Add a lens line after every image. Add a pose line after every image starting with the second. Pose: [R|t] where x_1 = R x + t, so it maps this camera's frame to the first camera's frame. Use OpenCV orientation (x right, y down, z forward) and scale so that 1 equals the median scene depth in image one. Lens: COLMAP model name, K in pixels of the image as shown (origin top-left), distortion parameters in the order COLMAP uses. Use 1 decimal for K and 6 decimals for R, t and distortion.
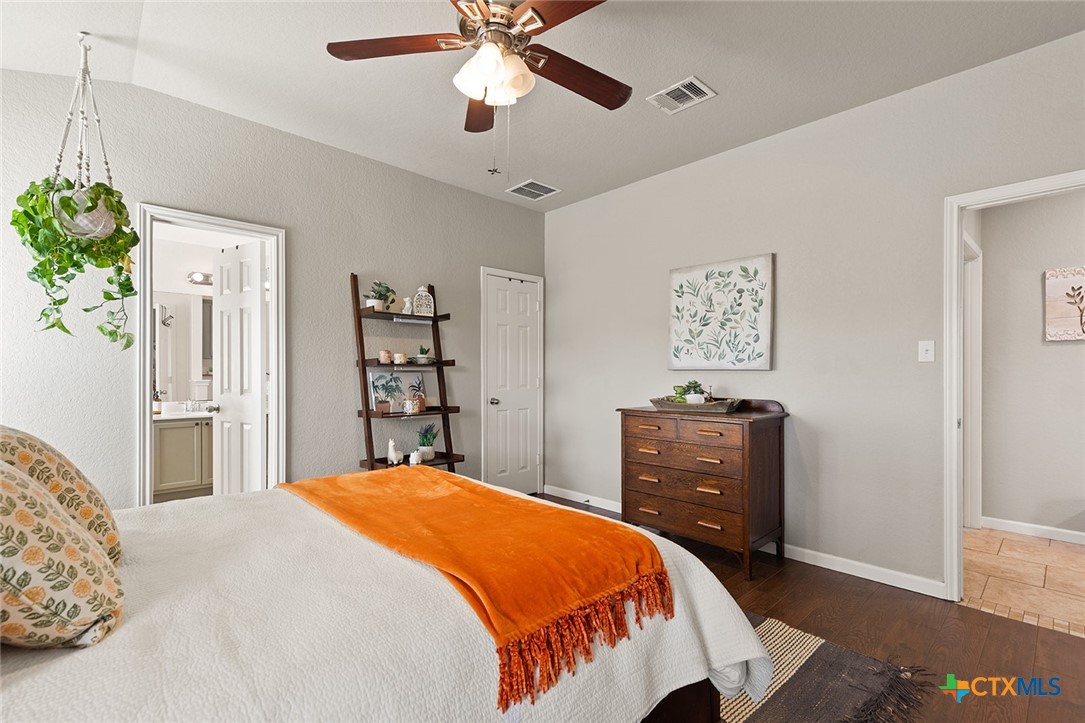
lens RADIAL K [[490.3, 0, 540.3], [0, 490.3, 369.7], [0, 0, 1]] dist [0.003194, -0.000064]
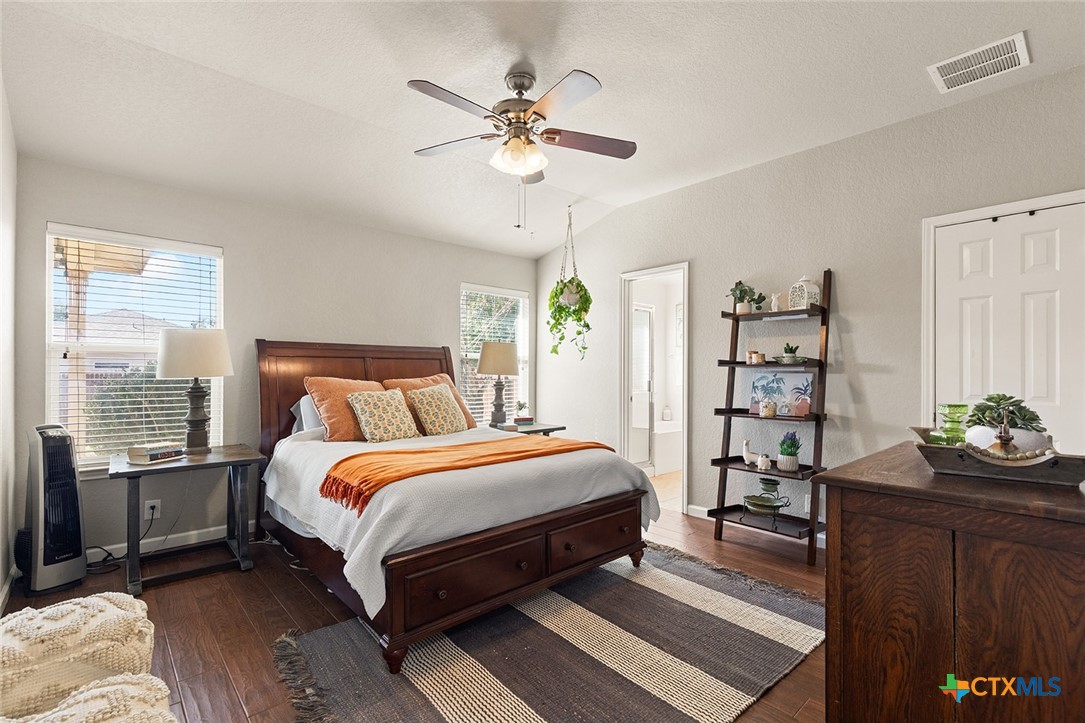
lens RADIAL K [[490.3, 0, 541.8], [0, 490.3, 365.5], [0, 0, 1]] dist [0.003194, -0.000064]
pose [[-0.019657, -0.011773, -0.999737, 0.678830], [-0.000507, 0.999931, -0.011766, 0.002061], [0.999807, 0.000276, -0.019662, 0.567072]]
